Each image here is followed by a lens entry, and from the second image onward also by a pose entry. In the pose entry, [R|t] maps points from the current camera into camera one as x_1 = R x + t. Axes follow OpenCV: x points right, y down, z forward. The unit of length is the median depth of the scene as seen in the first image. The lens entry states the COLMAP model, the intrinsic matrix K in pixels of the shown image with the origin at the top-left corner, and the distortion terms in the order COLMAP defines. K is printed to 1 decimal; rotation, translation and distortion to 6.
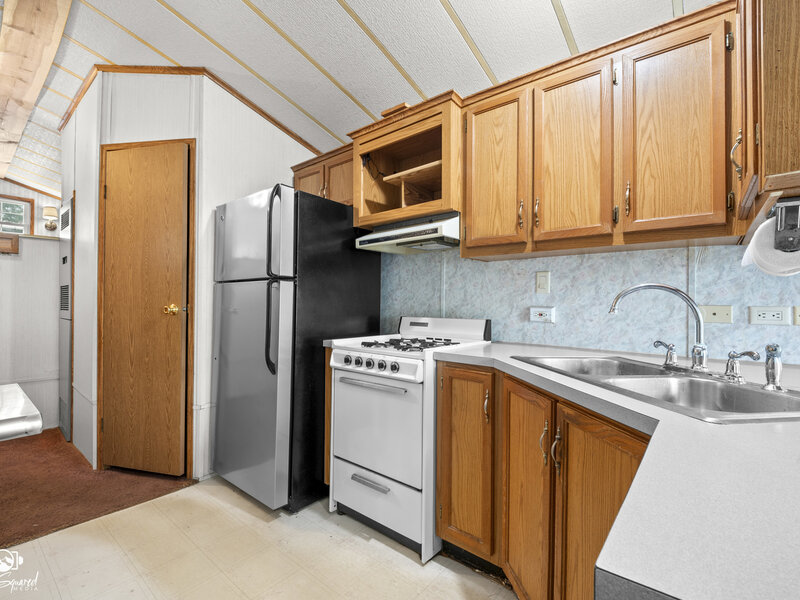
lens RADIAL K [[374.9, 0, 400.0], [0, 374.9, 300.0], [0, 0, 1]] dist [0.000843, -0.012590]
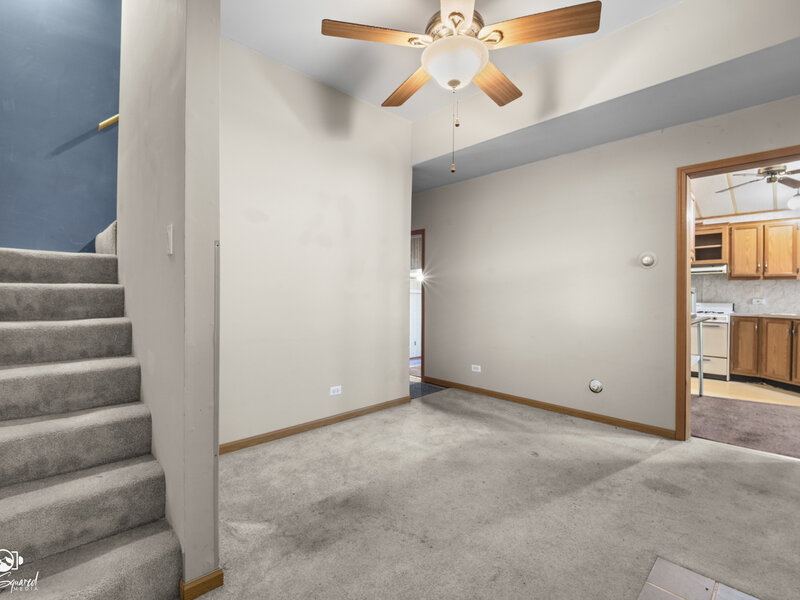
lens RADIAL K [[374.9, 0, 400.0], [0, 374.9, 300.0], [0, 0, 1]] dist [0.000843, -0.012590]
pose [[0.995550, 0.002463, -0.094204, -1.937741], [-0.000718, 0.999828, 0.018555, -0.019688], [0.094233, -0.018405, 0.995380, -1.906939]]
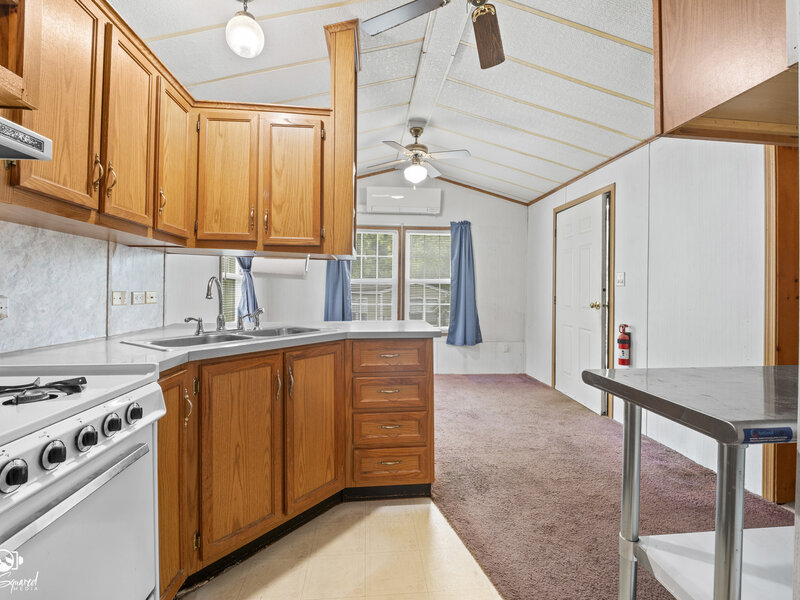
lens RADIAL K [[374.9, 0, 400.0], [0, 374.9, 300.0], [0, 0, 1]] dist [0.000843, -0.012590]
pose [[-0.712538, -0.024651, 0.701200, -0.576792], [-0.013607, 0.999680, 0.021317, 0.002667], [-0.701501, 0.005648, -0.712646, 0.991716]]
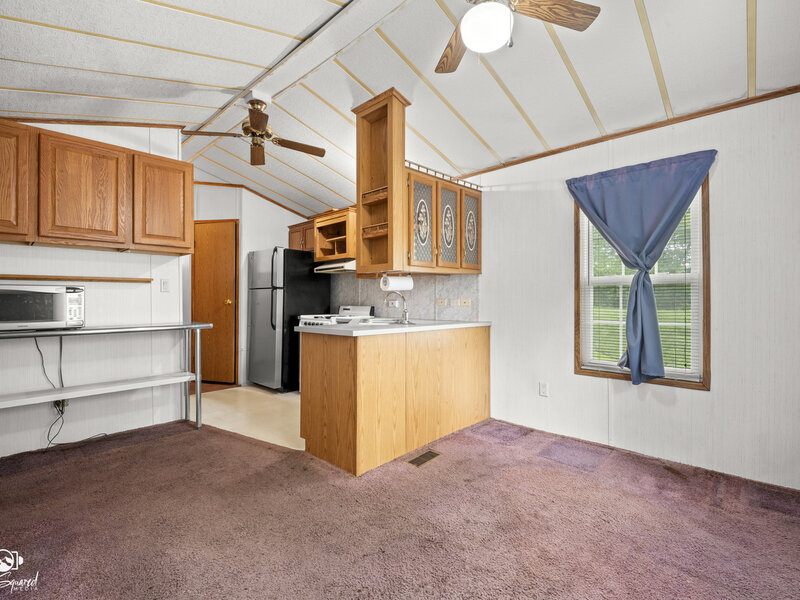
lens RADIAL K [[374.9, 0, 400.0], [0, 374.9, 300.0], [0, 0, 1]] dist [0.000843, -0.012590]
pose [[0.998114, -0.002278, -0.061343, 0.549930], [0.002457, 0.999993, 0.002837, 0.010398], [0.061336, -0.002983, 0.998113, -1.193544]]
